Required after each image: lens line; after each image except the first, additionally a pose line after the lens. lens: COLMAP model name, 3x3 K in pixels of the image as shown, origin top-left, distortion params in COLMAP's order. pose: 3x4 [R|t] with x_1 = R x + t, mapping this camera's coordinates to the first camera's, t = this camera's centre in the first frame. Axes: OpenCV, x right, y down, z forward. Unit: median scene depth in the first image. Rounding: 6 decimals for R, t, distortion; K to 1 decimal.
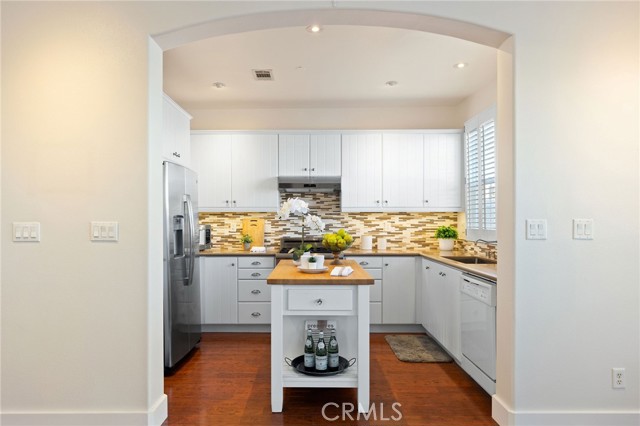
lens RADIAL K [[410.9, 0, 310.9], [0, 410.9, 217.8], [0, 0, 1]] dist [-0.009449, -0.002262]
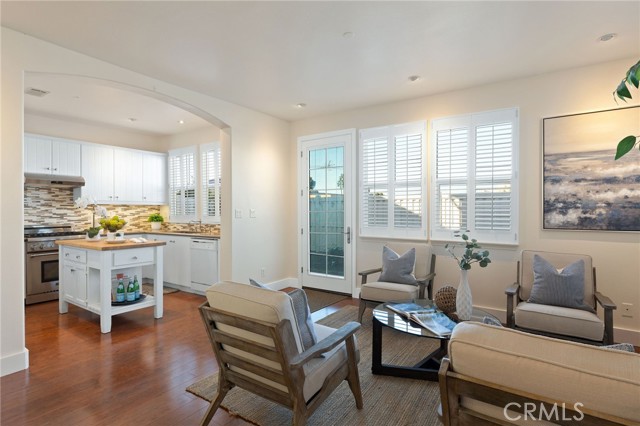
lens RADIAL K [[321.3, 0, 303.9], [0, 321.3, 212.4], [0, 0, 1]] dist [-0.000143, -0.002336]
pose [[0.572197, -0.004805, 0.820102, -0.357262], [-0.001796, 0.999973, 0.007112, 0.004059], [-0.820115, -0.005543, 0.572173, -0.169123]]
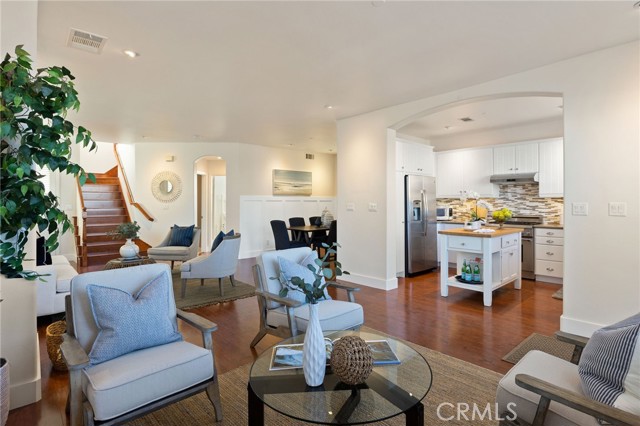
lens RADIAL K [[321.3, 0, 337.4], [0, 321.3, 202.3], [0, 0, 1]] dist [-0.000143, -0.002336]
pose [[0.694440, 0.000568, -0.719550, 0.386997], [0.003125, 0.999988, 0.003805, -0.002905], [0.719544, -0.004891, 0.694430, -0.275192]]
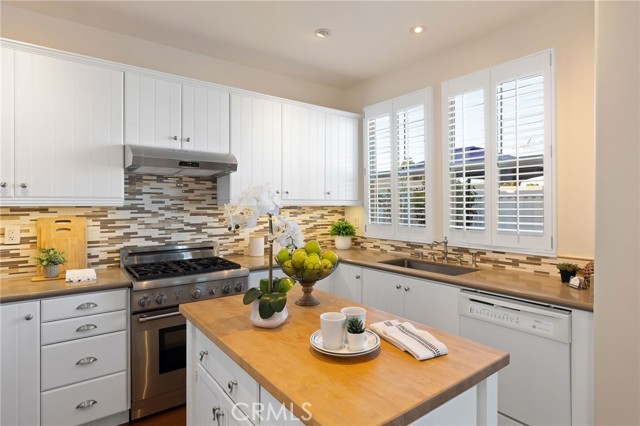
lens RADIAL K [[344.1, 0, 333.2], [0, 344.1, 205.9], [0, 0, 1]] dist [-0.005675, -0.000774]
pose [[0.783963, -0.001223, 0.620806, -0.147559], [-0.002739, 0.999982, 0.005429, -0.017965], [-0.620802, -0.005957, 0.783945, 0.435548]]
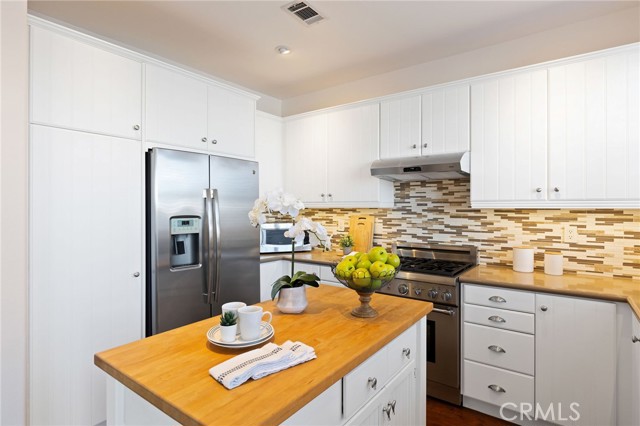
lens RADIAL K [[344.1, 0, 317.9], [0, 344.1, 205.9], [0, 0, 1]] dist [-0.005675, -0.000774]
pose [[0.803726, 0.000245, -0.595000, 0.198106], [-0.000502, 1.000000, -0.000266, -0.017686], [0.595000, 0.000512, 0.803726, 0.433726]]
